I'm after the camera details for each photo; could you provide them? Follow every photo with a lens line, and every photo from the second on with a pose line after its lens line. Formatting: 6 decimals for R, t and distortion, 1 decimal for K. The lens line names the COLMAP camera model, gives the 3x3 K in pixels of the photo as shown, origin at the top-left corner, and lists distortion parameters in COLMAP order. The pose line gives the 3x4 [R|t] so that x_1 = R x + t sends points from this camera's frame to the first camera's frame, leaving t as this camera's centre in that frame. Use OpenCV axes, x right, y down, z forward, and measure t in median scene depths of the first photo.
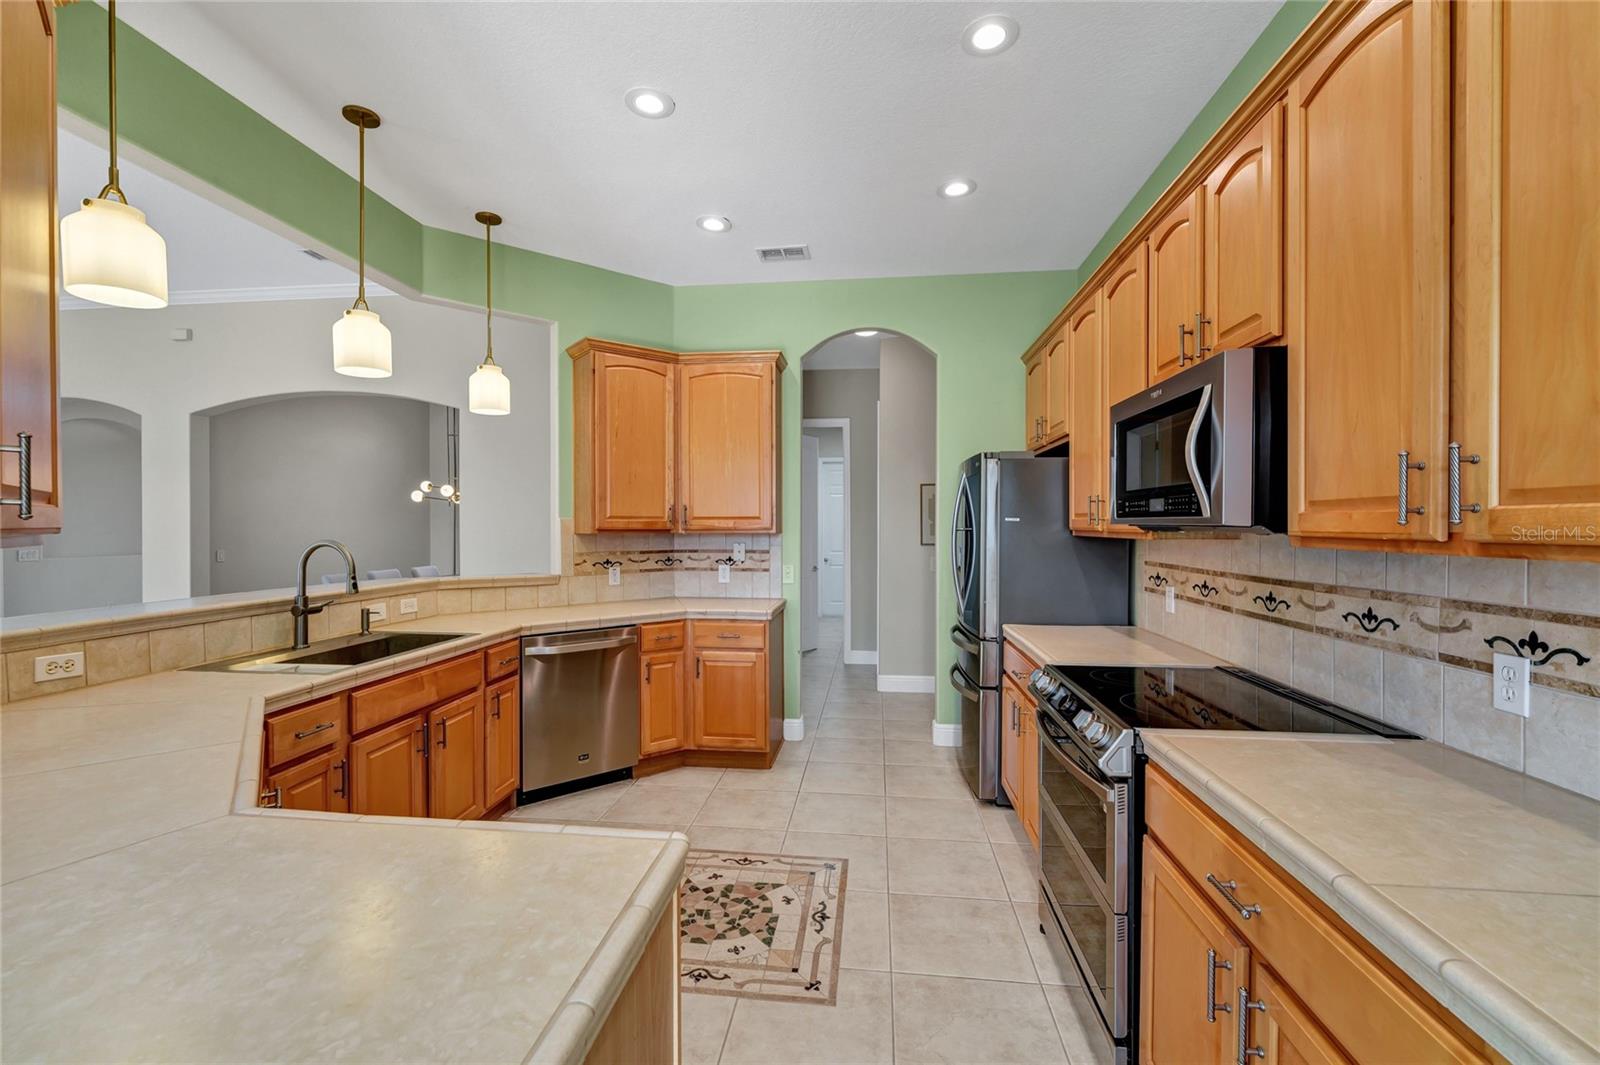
lens RADIAL K [[656.4, 0, 815.5], [0, 656.4, 531.8], [0, 0, 1]] dist [-0.002851, 0.000511]
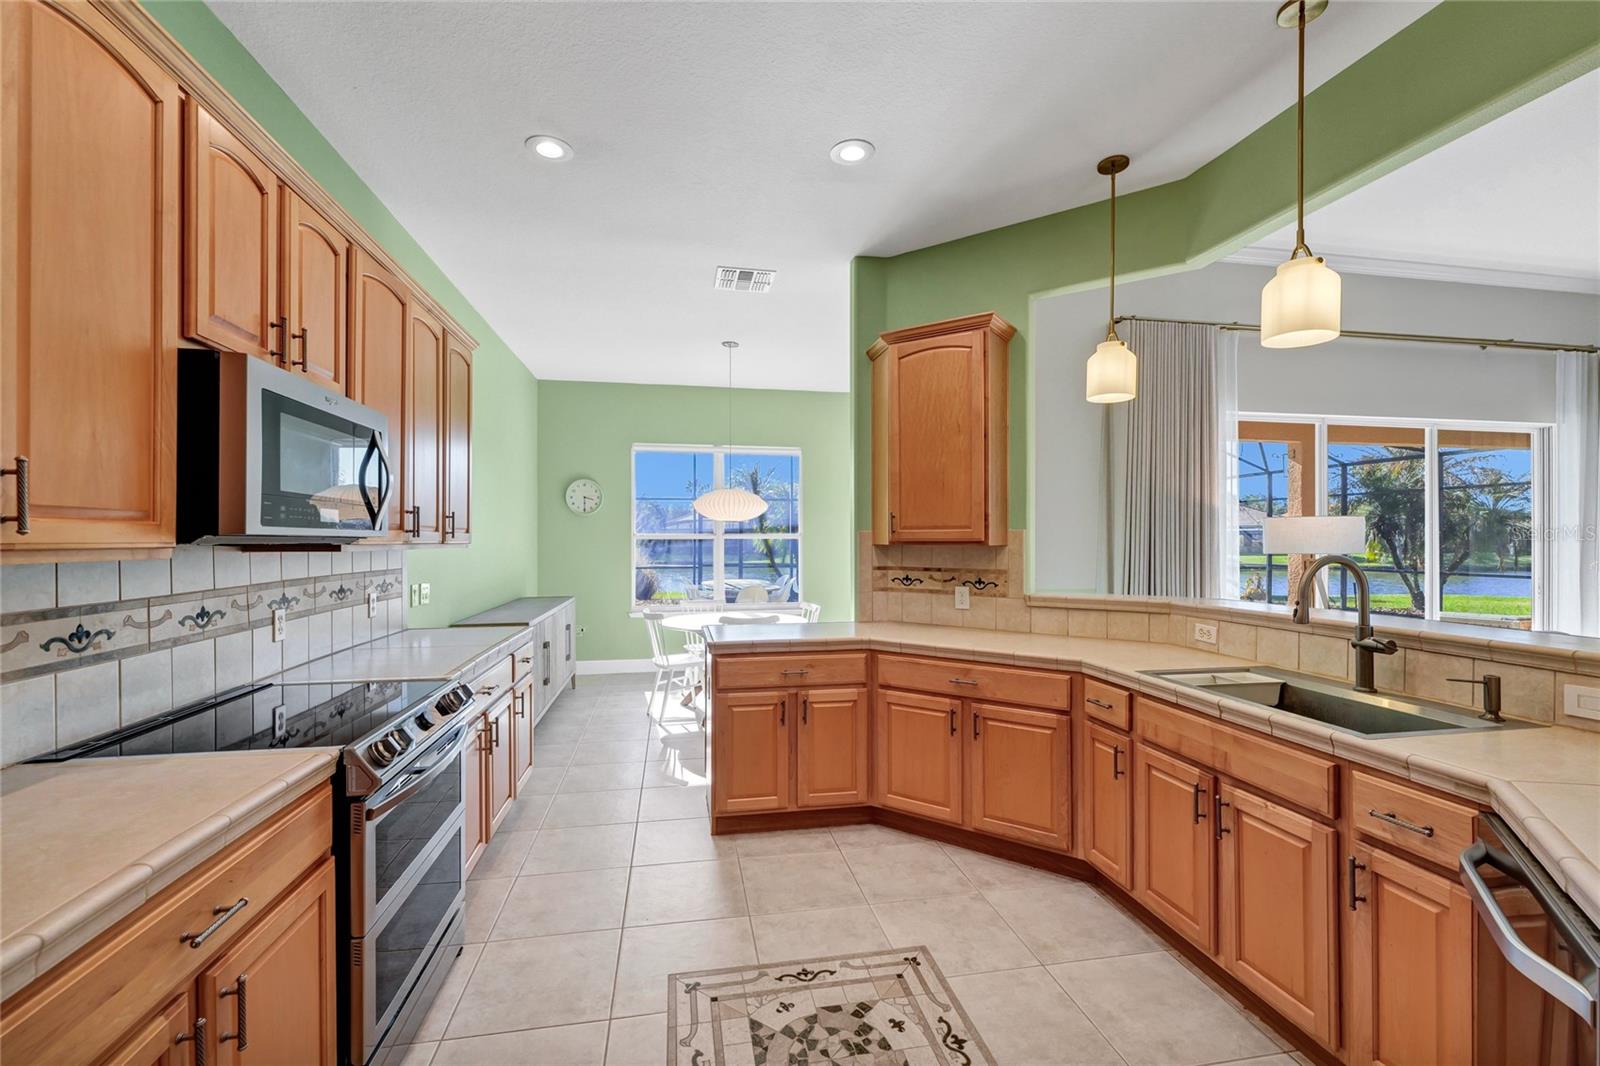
lens RADIAL K [[670.7, 0, 795.3], [0, 670.7, 530.4], [0, 0, 1]] dist [-0.001947, -0.000224]
pose [[-0.963359, -0.003613, -0.268190, 0.109989], [-0.002622, 0.999988, -0.004054, -0.013635], [0.268202, -0.003203, -0.963357, 1.811561]]
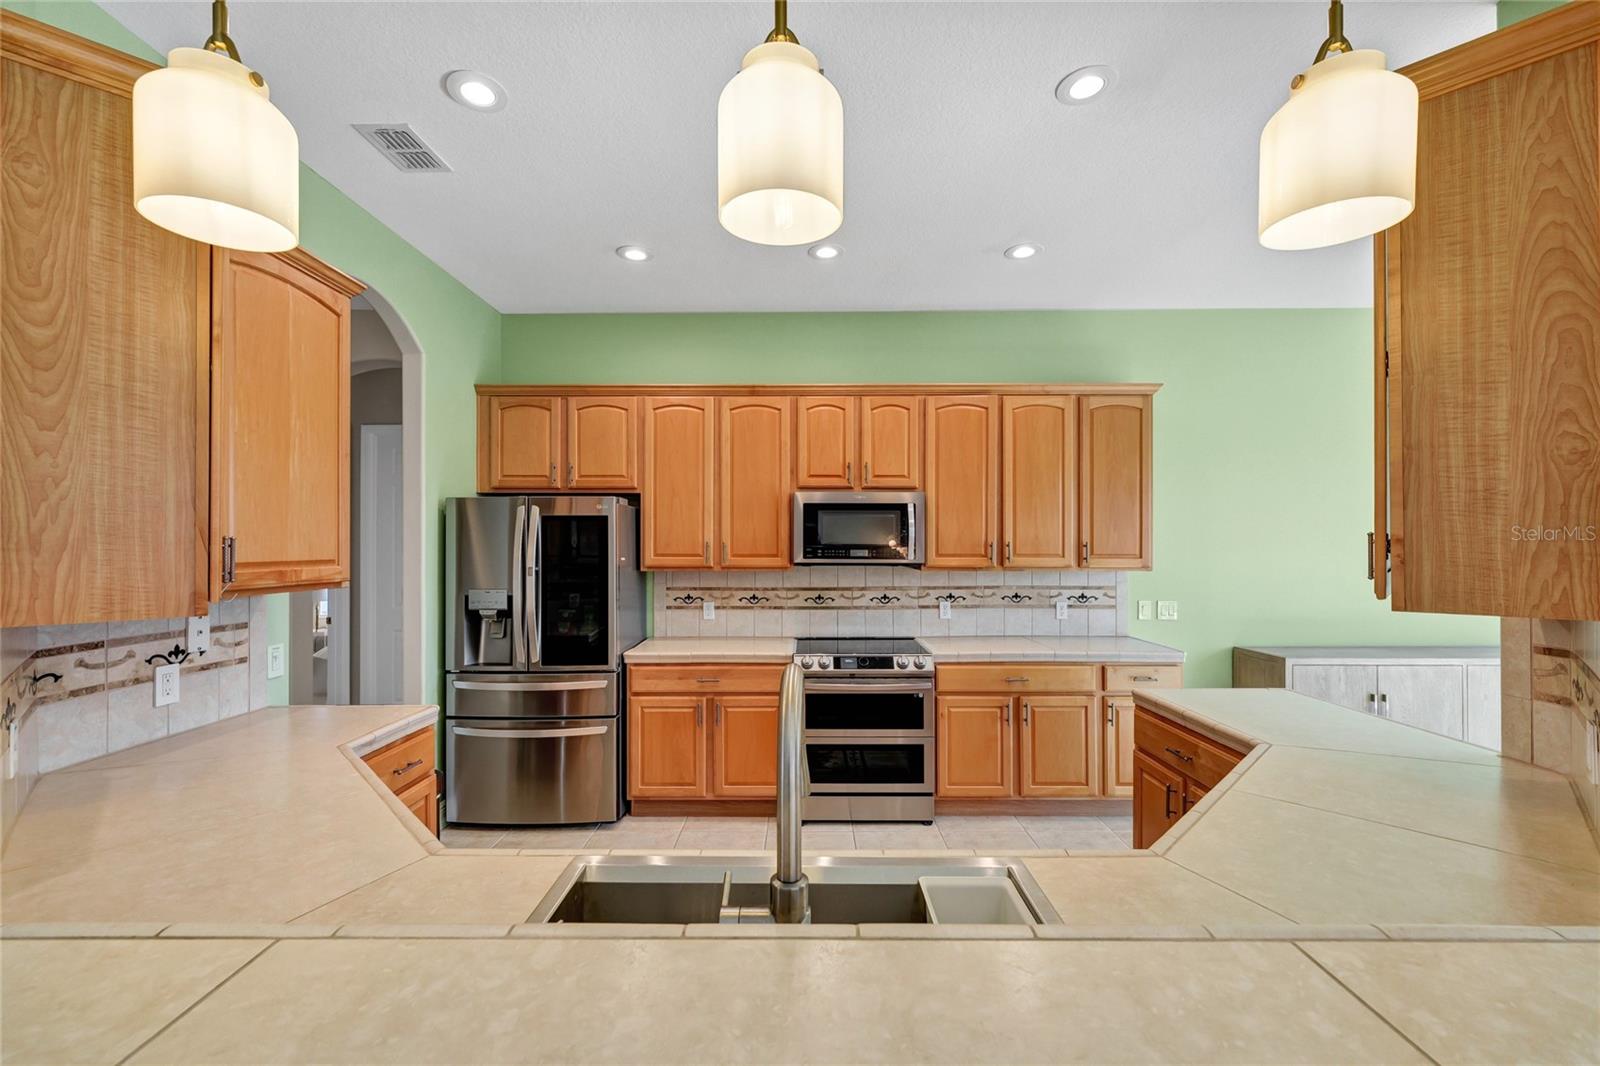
lens RADIAL K [[670.7, 0, 778.7], [0, 670.7, 541.9], [0, 0, 1]] dist [-0.001947, -0.000224]
pose [[-0.079177, 0.004067, 0.996852, -1.265463], [0.009976, 0.999945, -0.003287, -0.060219], [-0.996811, 0.009685, -0.079213, 1.198757]]
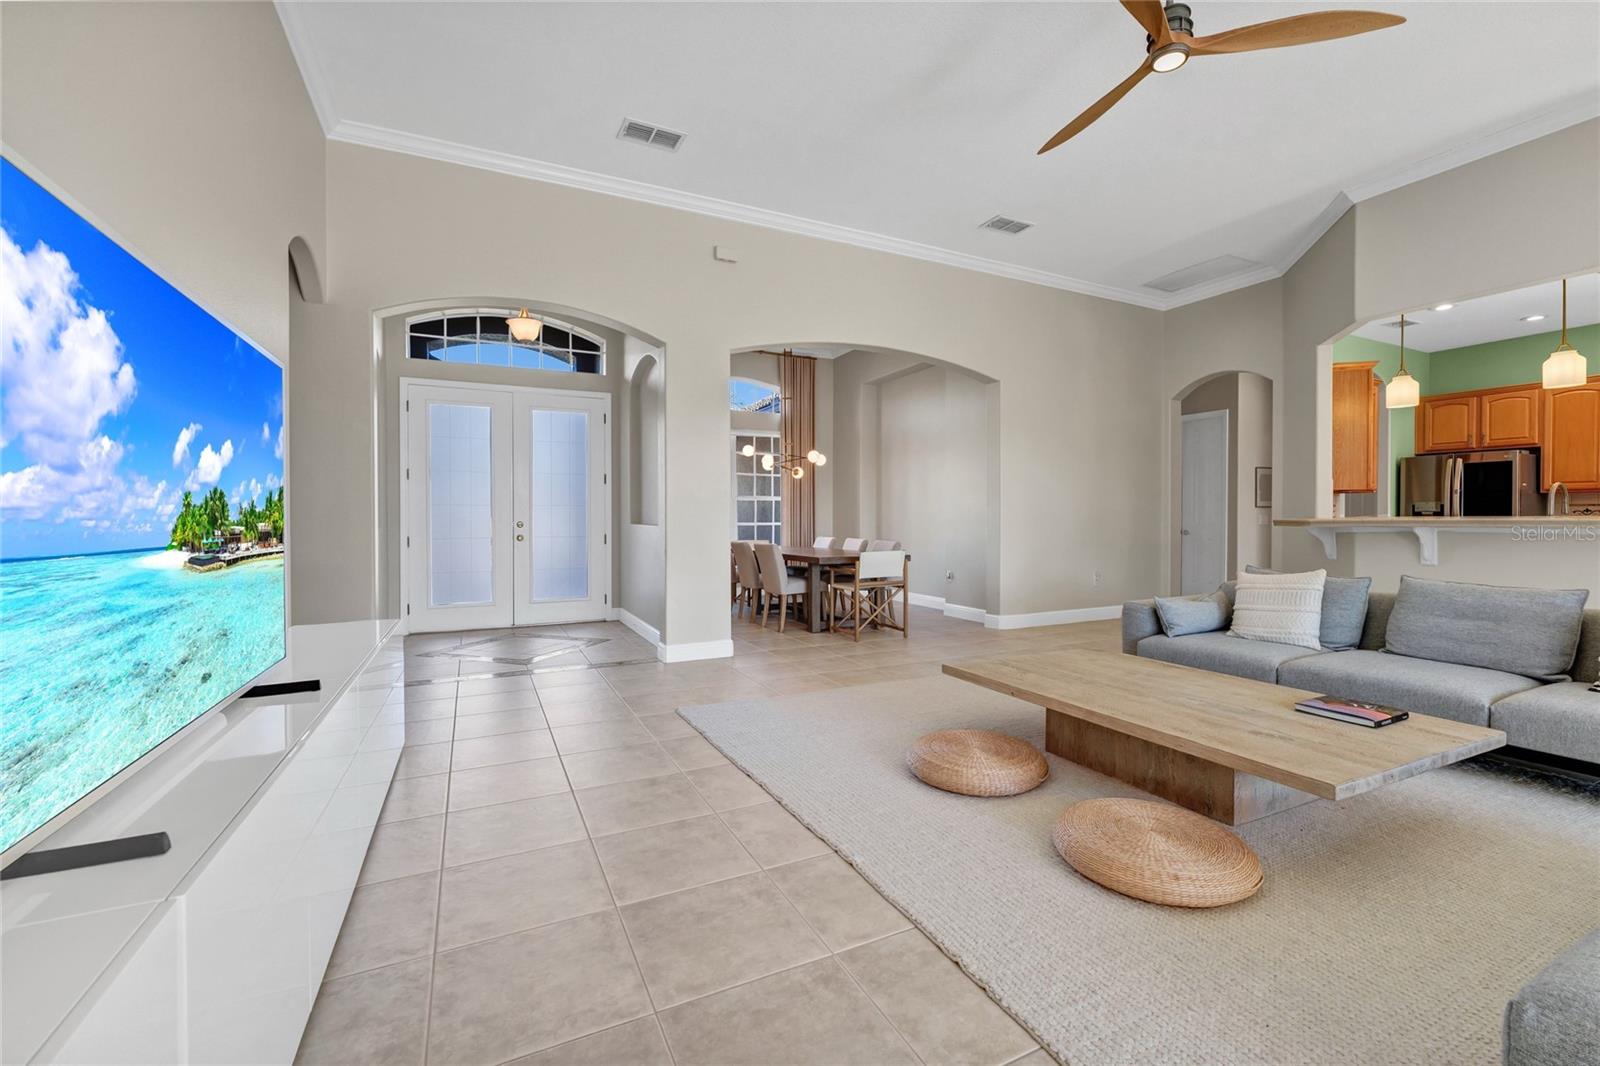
lens RADIAL K [[670.7, 0, 797.6], [0, 670.7, 524.0], [0, 0, 1]] dist [-0.001947, -0.000224]
pose [[0.850471, -0.005177, 0.525997, -3.862912], [0.005957, 0.999982, 0.000210, 0.127174], [-0.525989, 0.002955, 0.850486, 0.625702]]
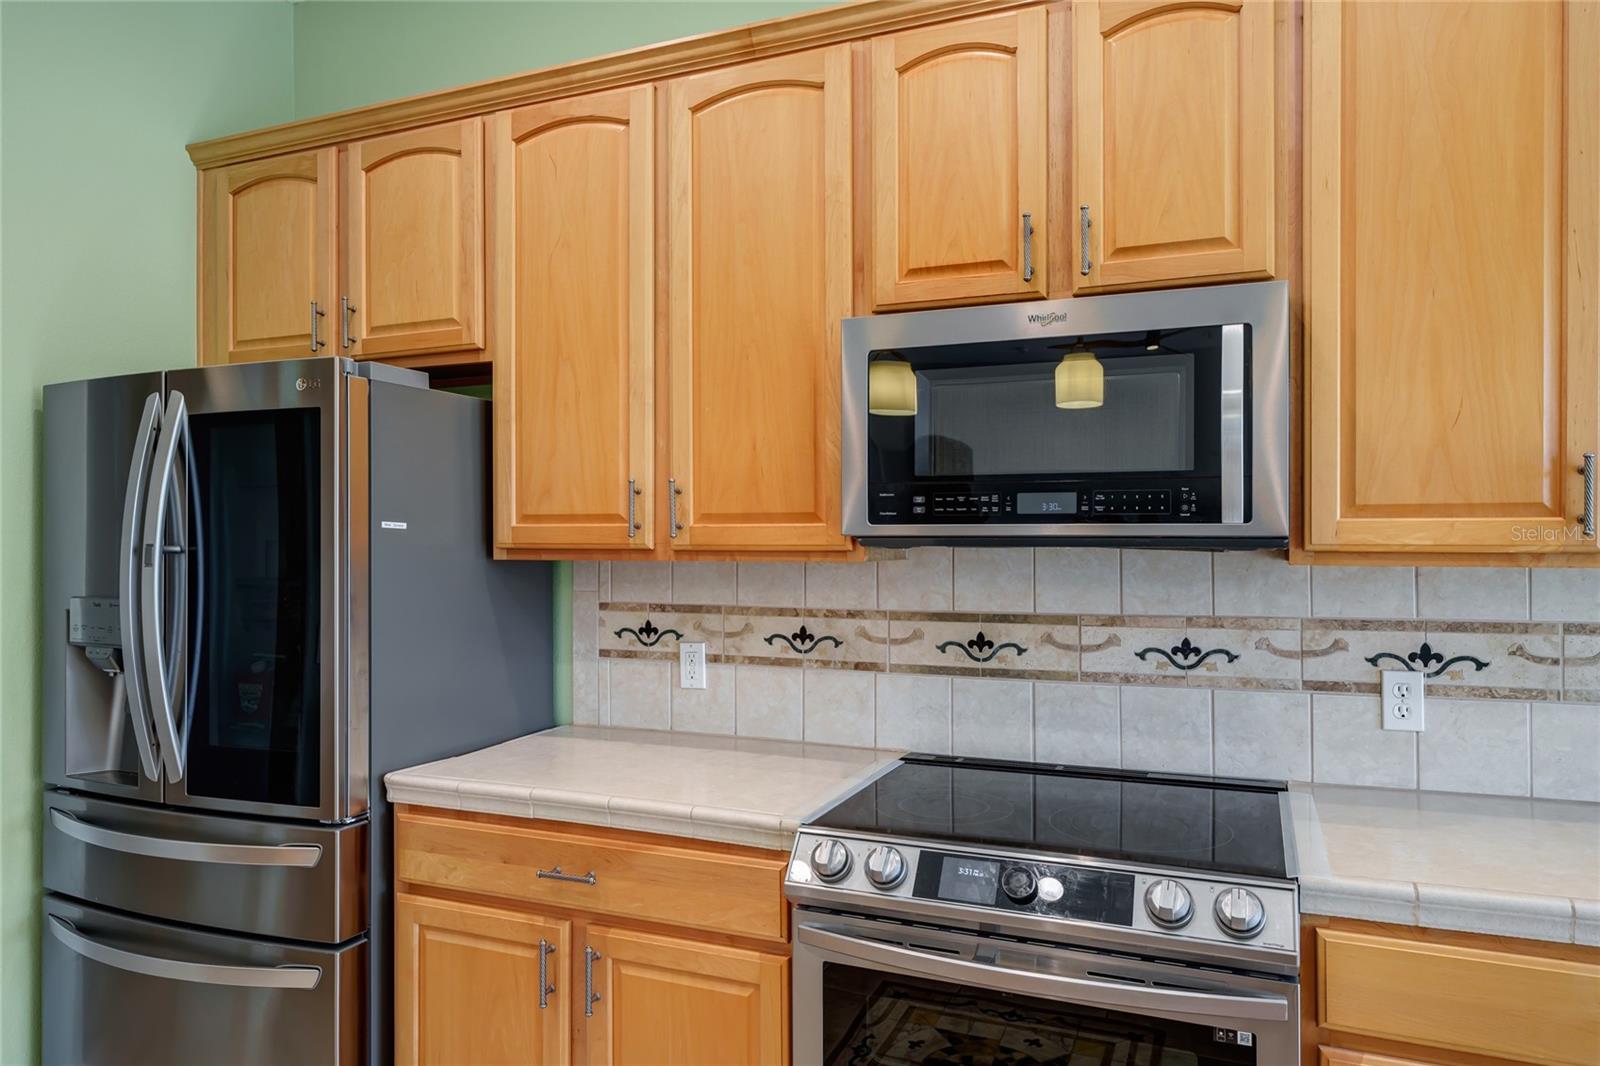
lens RADIAL K [[1032.8, 0, 772.9], [0, 1032.8, 530.8], [0, 0, 1]] dist [-0.001267, -0.001794]
pose [[0.313107, 0.003397, 0.949712, -0.383482], [0.012835, 0.999887, -0.007808, -0.010016], [-0.949631, 0.014635, 0.313028, 0.805166]]
